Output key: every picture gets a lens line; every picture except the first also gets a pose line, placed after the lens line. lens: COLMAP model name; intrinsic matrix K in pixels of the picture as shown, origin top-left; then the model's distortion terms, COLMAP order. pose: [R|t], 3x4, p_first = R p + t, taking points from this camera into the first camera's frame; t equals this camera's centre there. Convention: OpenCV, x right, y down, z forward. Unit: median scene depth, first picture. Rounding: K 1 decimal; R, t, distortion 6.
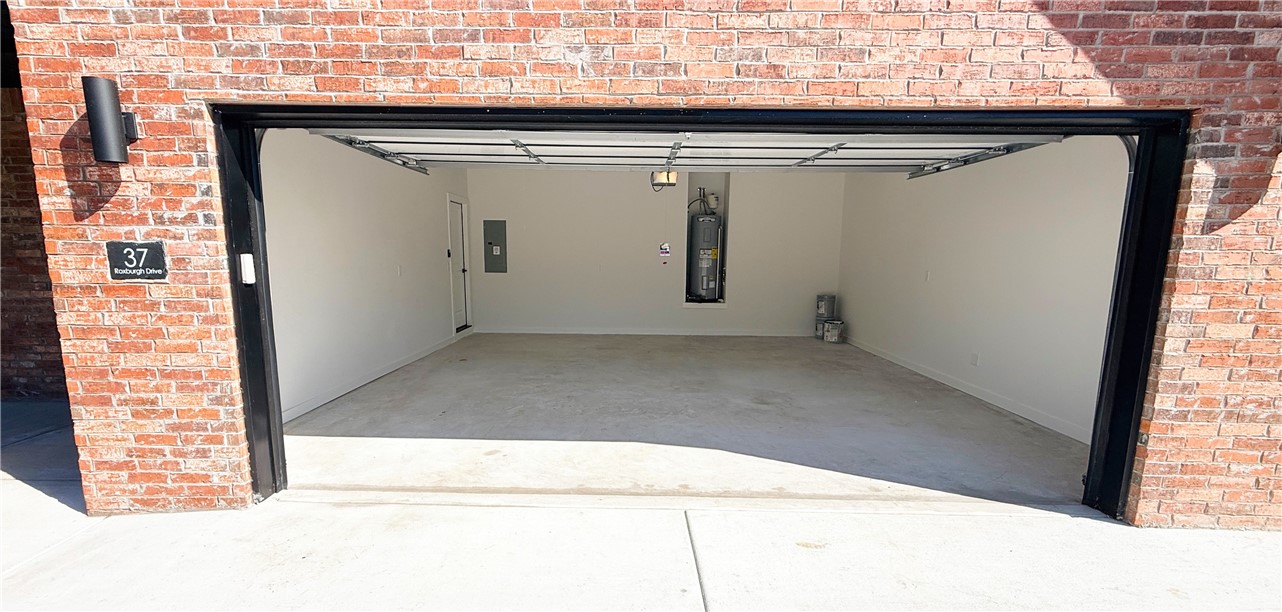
lens RADIAL K [[539.7, 0, 628.2], [0, 539.7, 339.8], [0, 0, 1]] dist [0.001674, -0.000114]
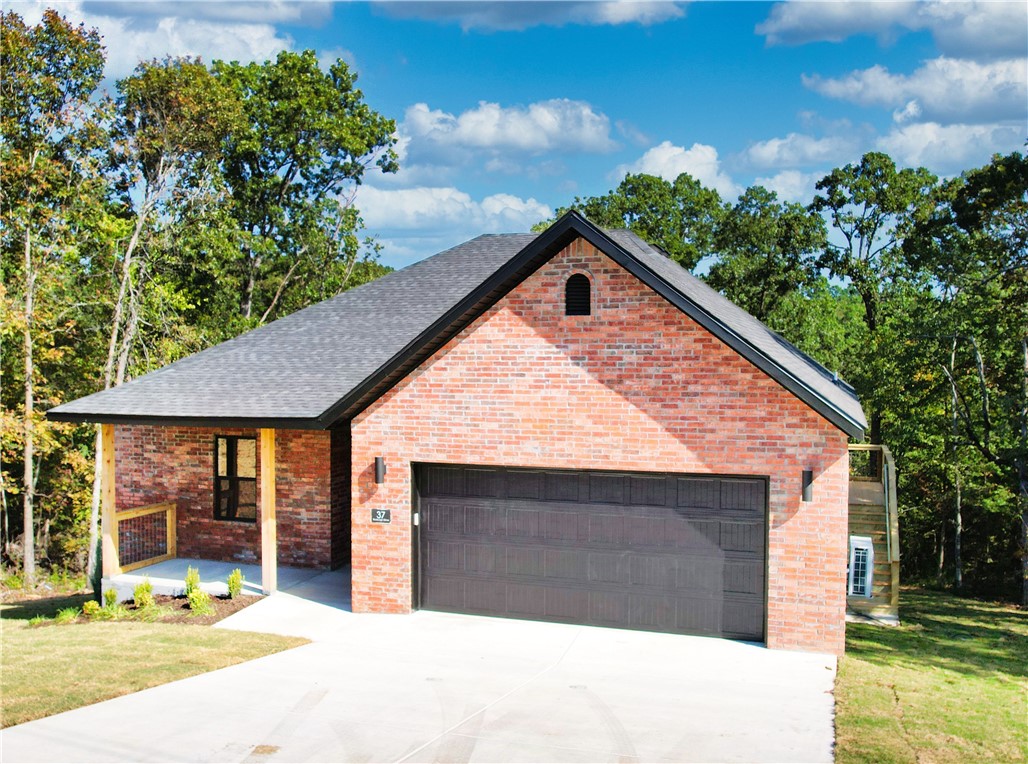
lens RADIAL K [[969.2, 0, 514.0], [0, 969.2, 382.0], [0, 0, 1]] dist [-0.007956, -0.213954]
pose [[0.950685, -0.001932, -0.310153, 1.249000], [-0.039675, 0.991008, -0.127787, -0.219857], [0.307611, 0.133791, 0.942059, -3.503254]]
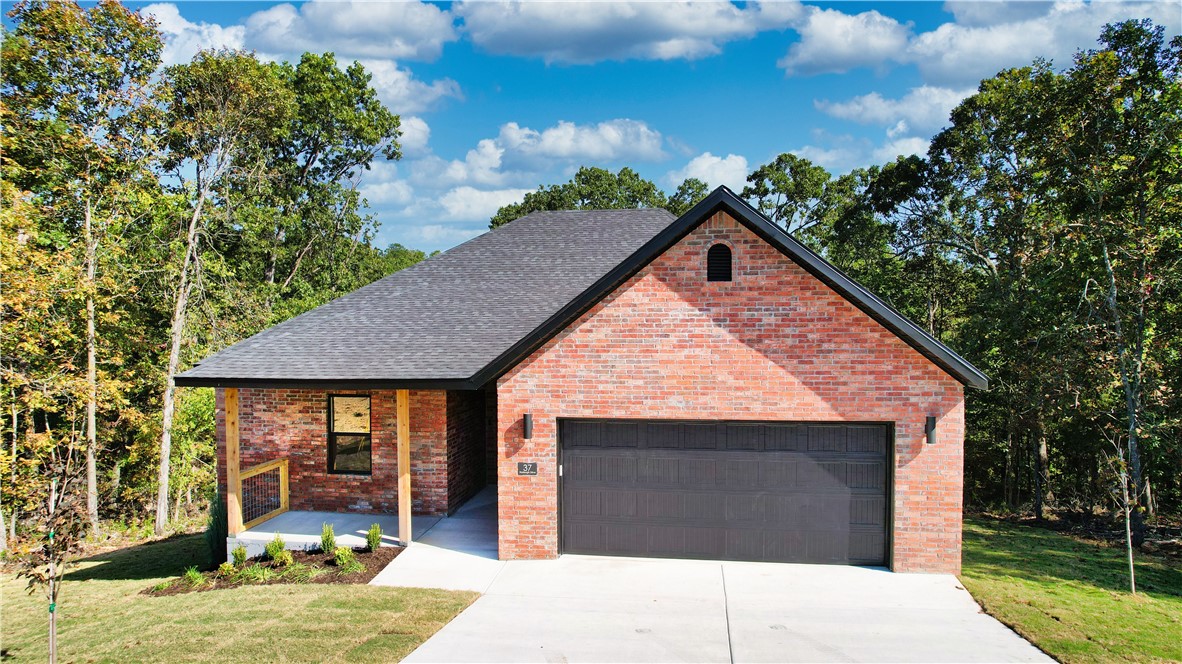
lens RADIAL K [[766.0, 0, 587.6], [0, 766.0, 333.1], [0, 0, 1]] dist [-0.036199, -0.042706]
pose [[0.990381, -0.013783, -0.137676, -0.013565], [-0.004644, 0.991154, -0.132637, -0.327900], [0.138286, 0.132000, 0.981556, -3.118005]]
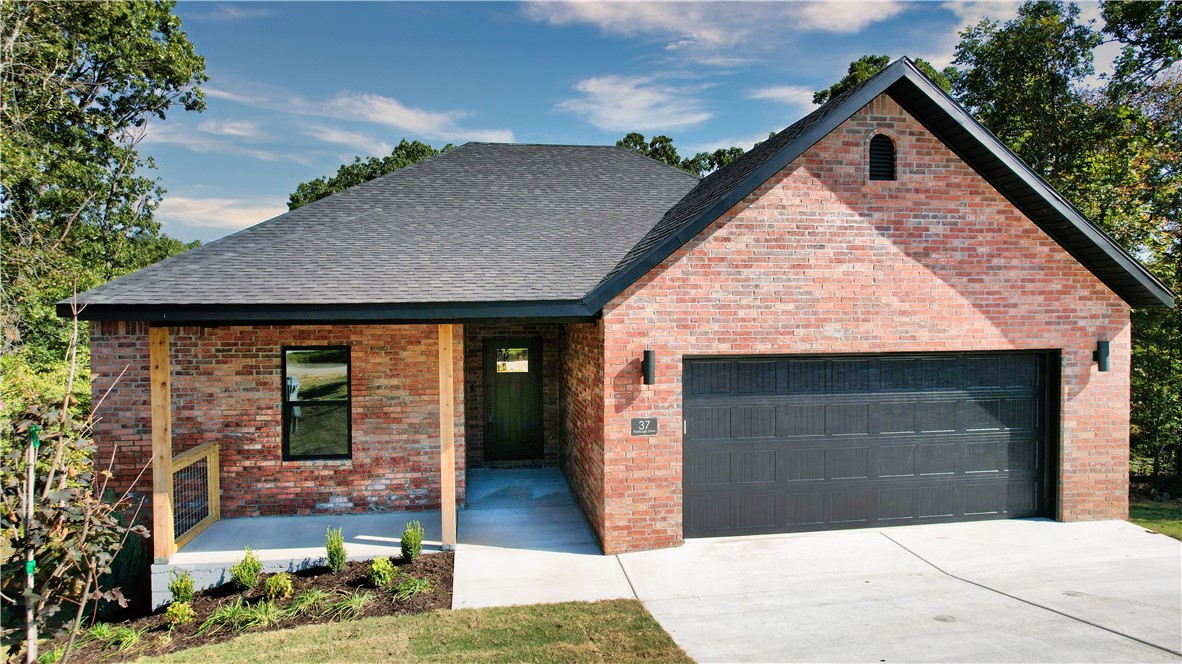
lens RADIAL K [[765.4, 0, 592.2], [0, 765.4, 336.5], [0, 0, 1]] dist [-0.075977, 0.062785]
pose [[0.985362, -0.022732, 0.168955, -1.629997], [0.044359, 0.991119, -0.125358, -0.131020], [-0.164605, 0.131018, 0.977619, -1.977010]]
